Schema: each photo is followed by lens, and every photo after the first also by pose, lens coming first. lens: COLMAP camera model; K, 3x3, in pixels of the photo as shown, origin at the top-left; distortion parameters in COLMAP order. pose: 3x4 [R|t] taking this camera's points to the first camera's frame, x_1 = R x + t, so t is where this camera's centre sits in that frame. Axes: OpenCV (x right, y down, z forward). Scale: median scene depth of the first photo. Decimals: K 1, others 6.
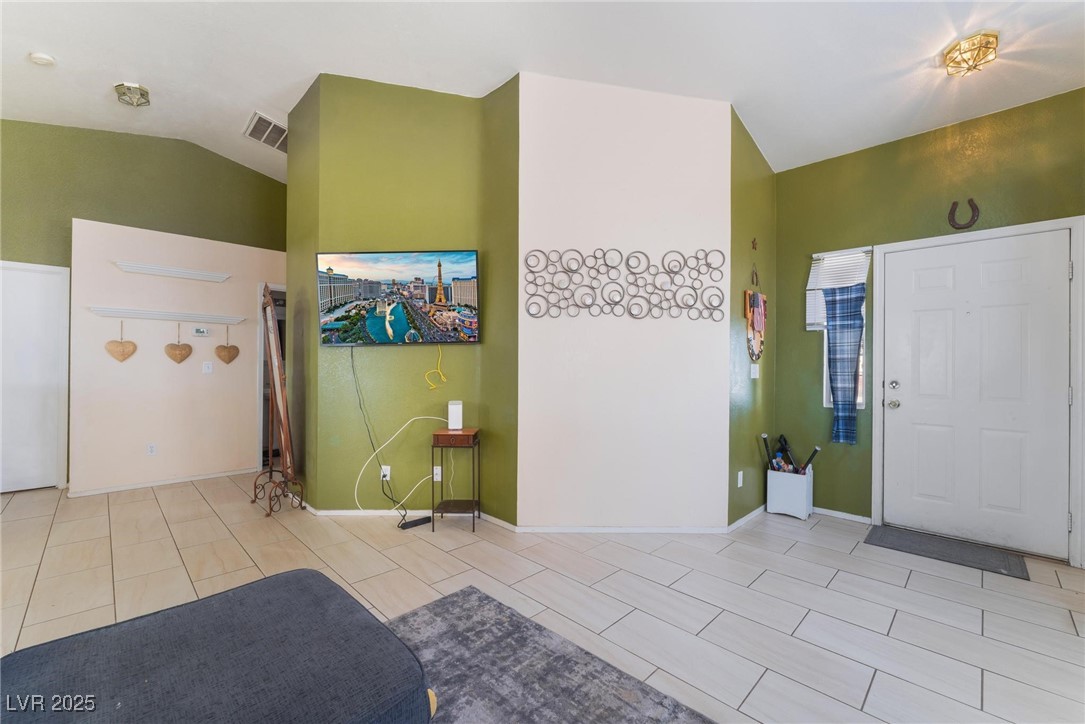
lens RADIAL K [[448.9, 0, 547.4], [0, 448.9, 368.3], [0, 0, 1]] dist [-0.007580, 0.000597]
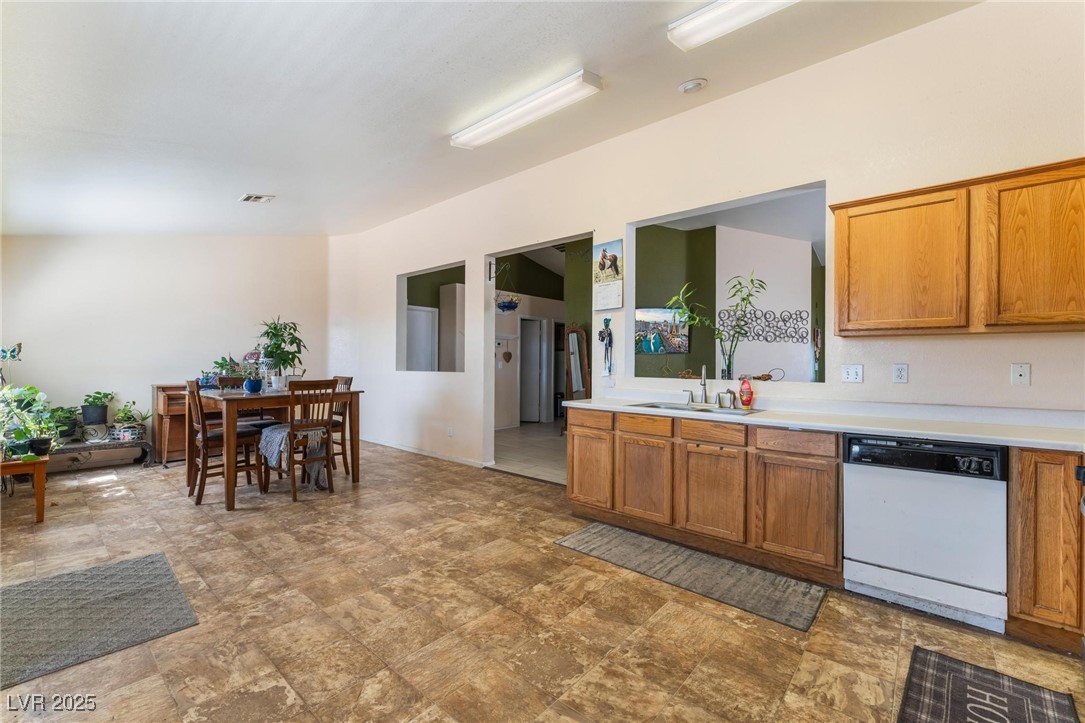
lens RADIAL K [[448.9, 0, 540.9], [0, 448.9, 362.0], [0, 0, 1]] dist [-0.007580, 0.000597]
pose [[0.997122, 0.001045, 0.075804, -0.988483], [-0.000350, 0.999958, -0.009182, 0.003019], [-0.075810, 0.009129, 0.997080, -0.984541]]
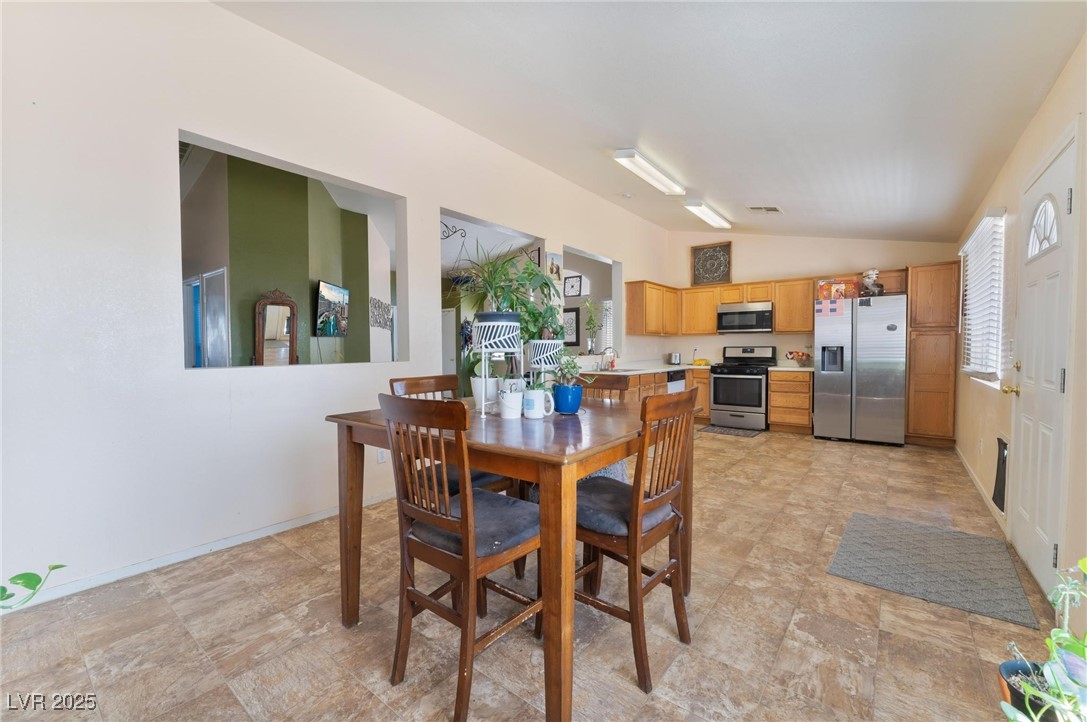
lens RADIAL K [[442.8, 0, 544.6], [0, 442.8, 360.4], [0, 0, 1]] dist [-0.006733, 0.000144]
pose [[-0.116150, -0.034289, 0.992640, -2.209786], [0.012714, 0.999271, 0.036005, -0.012086], [-0.993150, 0.016803, -0.115629, 0.369517]]
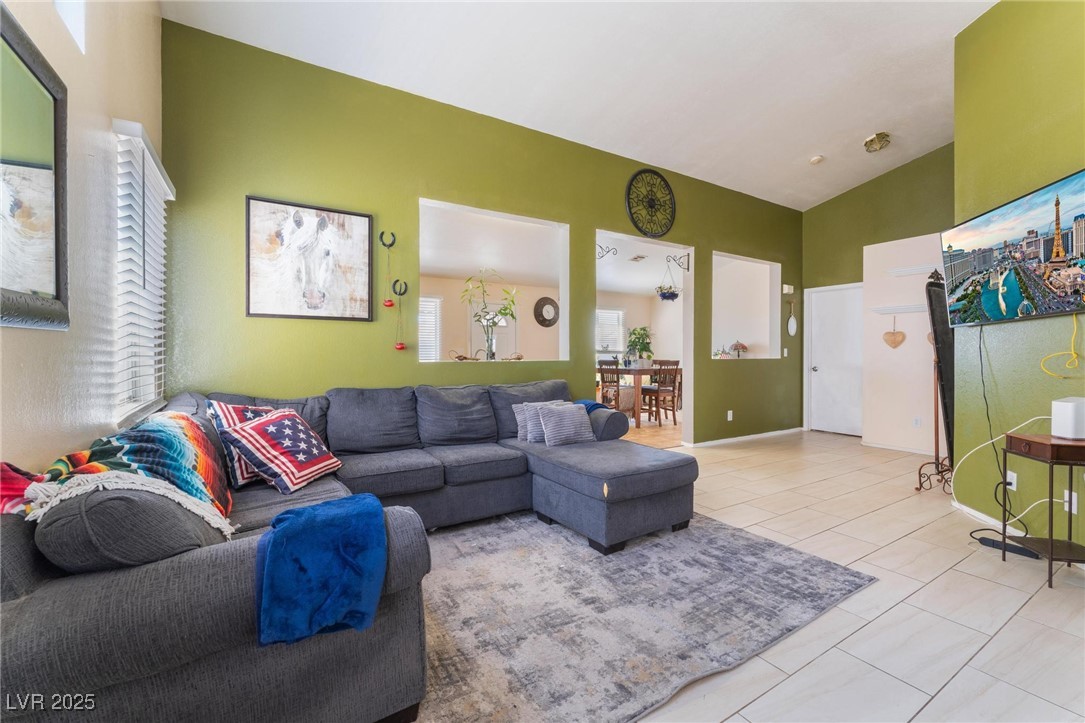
lens RADIAL K [[448.9, 0, 534.8], [0, 448.9, 369.5], [0, 0, 1]] dist [-0.007580, 0.000597]
pose [[-0.238395, 0.031473, -0.970658, 0.647027], [-0.008434, 0.999370, 0.034476, 0.012117], [0.971132, 0.016405, -0.237979, 0.368904]]
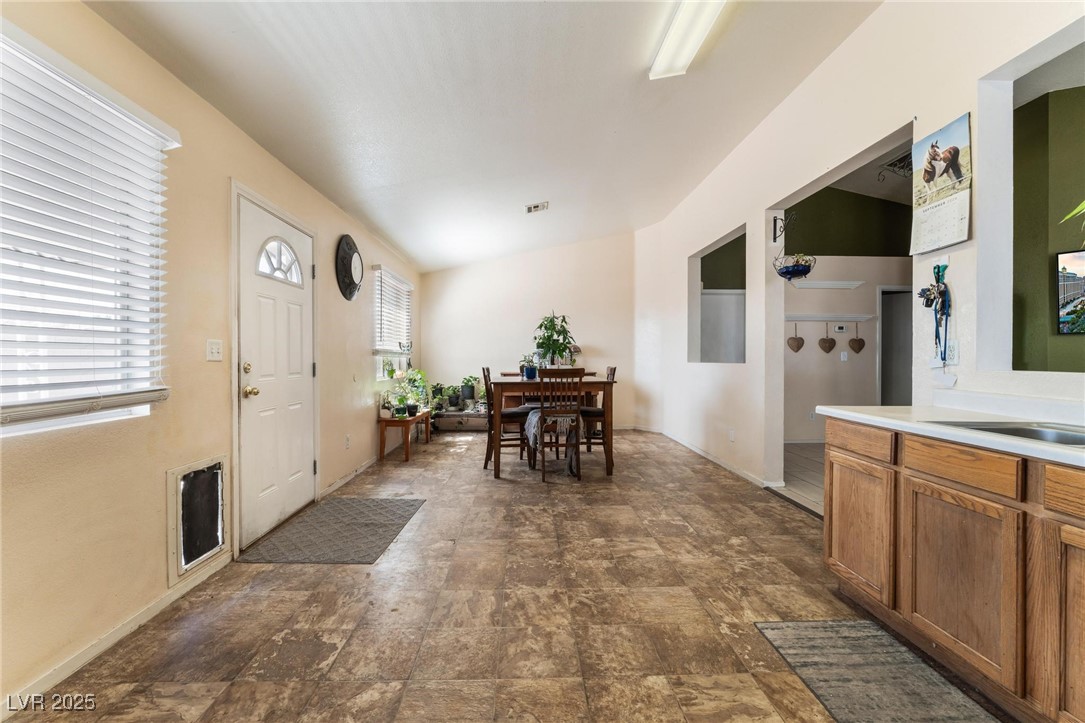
lens RADIAL K [[448.9, 0, 542.6], [0, 448.9, 357.7], [0, 0, 1]] dist [-0.007580, 0.000597]
pose [[0.735903, -0.002923, -0.677080, -0.714900], [-0.003994, 0.999955, -0.008658, 0.021784], [0.677075, 0.009076, 0.735858, -0.703923]]
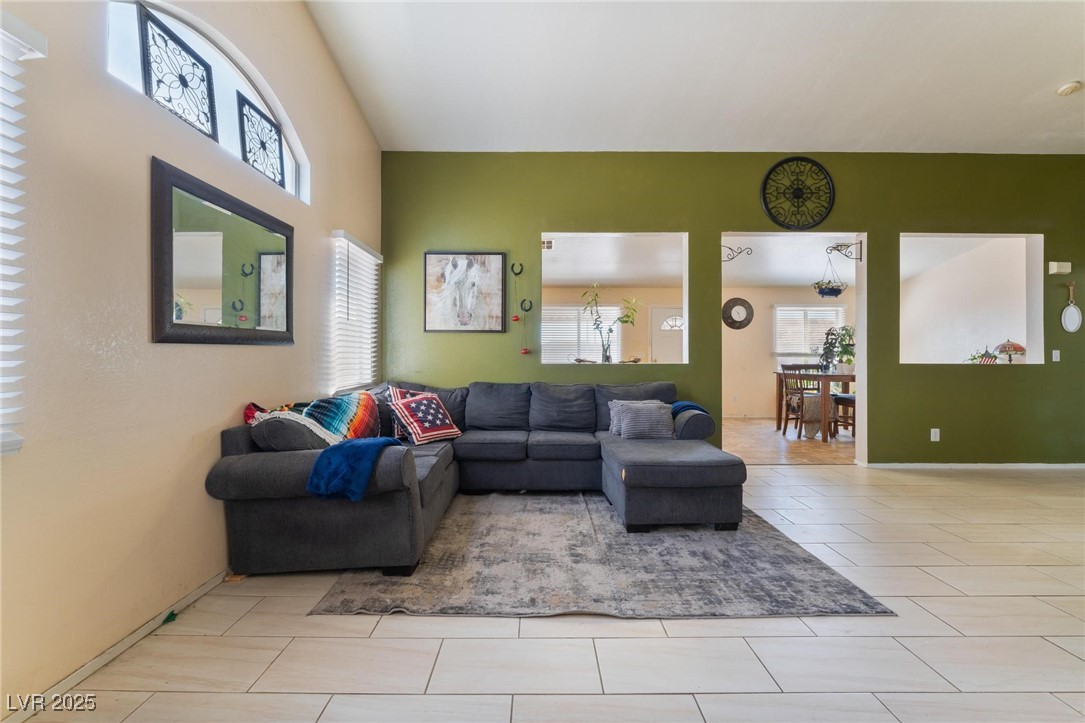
lens RADIAL K [[448.9, 0, 538.1], [0, 448.9, 369.2], [0, 0, 1]] dist [-0.007580, 0.000597]
pose [[-0.707444, 0.016547, -0.706575, 0.625573], [-0.007890, 0.999479, 0.031305, 0.008266], [0.706725, 0.027721, -0.706945, 0.789732]]
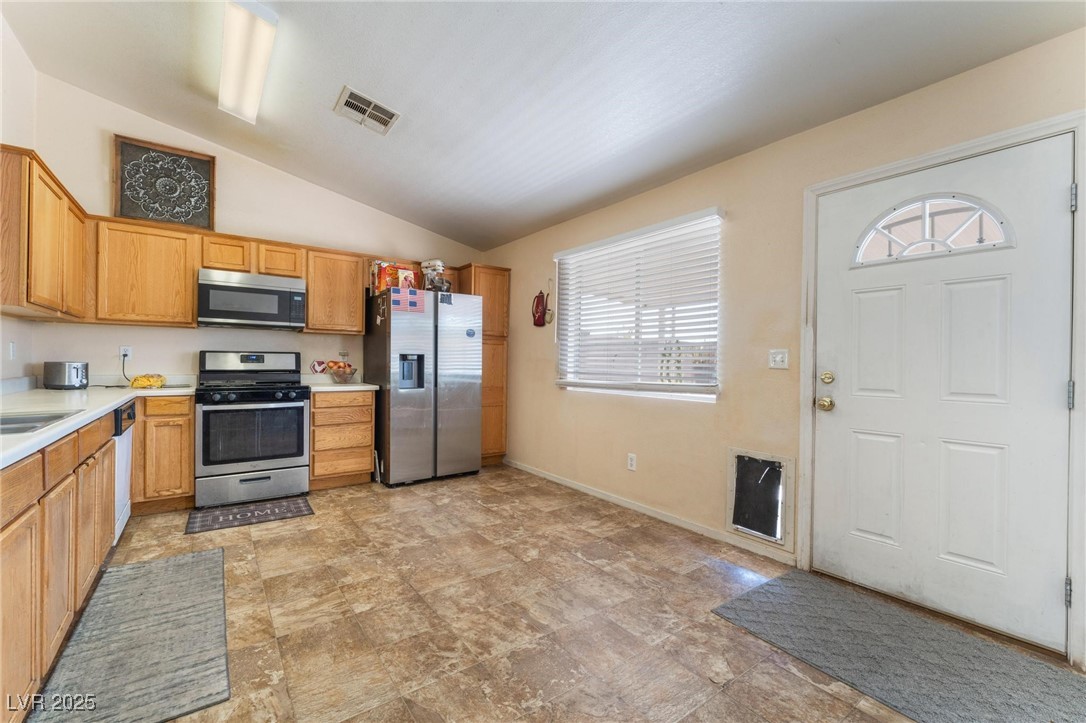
lens RADIAL K [[449.3, 0, 533.3], [0, 449.3, 364.5], [0, 0, 1]] dist [-0.007580, 0.000597]
pose [[-0.986769, -0.020407, 0.160844, -1.248548], [-0.018253, 0.999723, 0.014861, 0.011811], [-0.161102, 0.011729, -0.986868, 0.254186]]
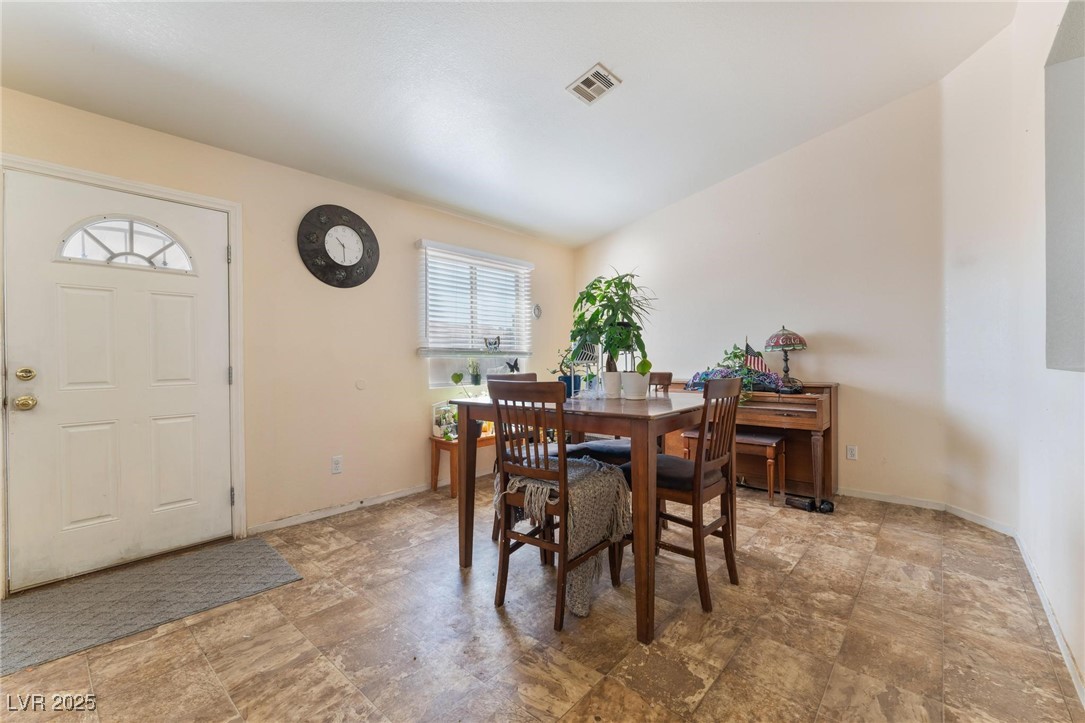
lens RADIAL K [[448.9, 0, 550.7], [0, 448.9, 360.0], [0, 0, 1]] dist [-0.007580, 0.000597]
pose [[0.075568, -0.000224, -0.997141, -0.912730], [-0.002589, 0.999997, -0.000421, 0.012645], [0.997137, 0.002614, 0.075567, 0.189941]]
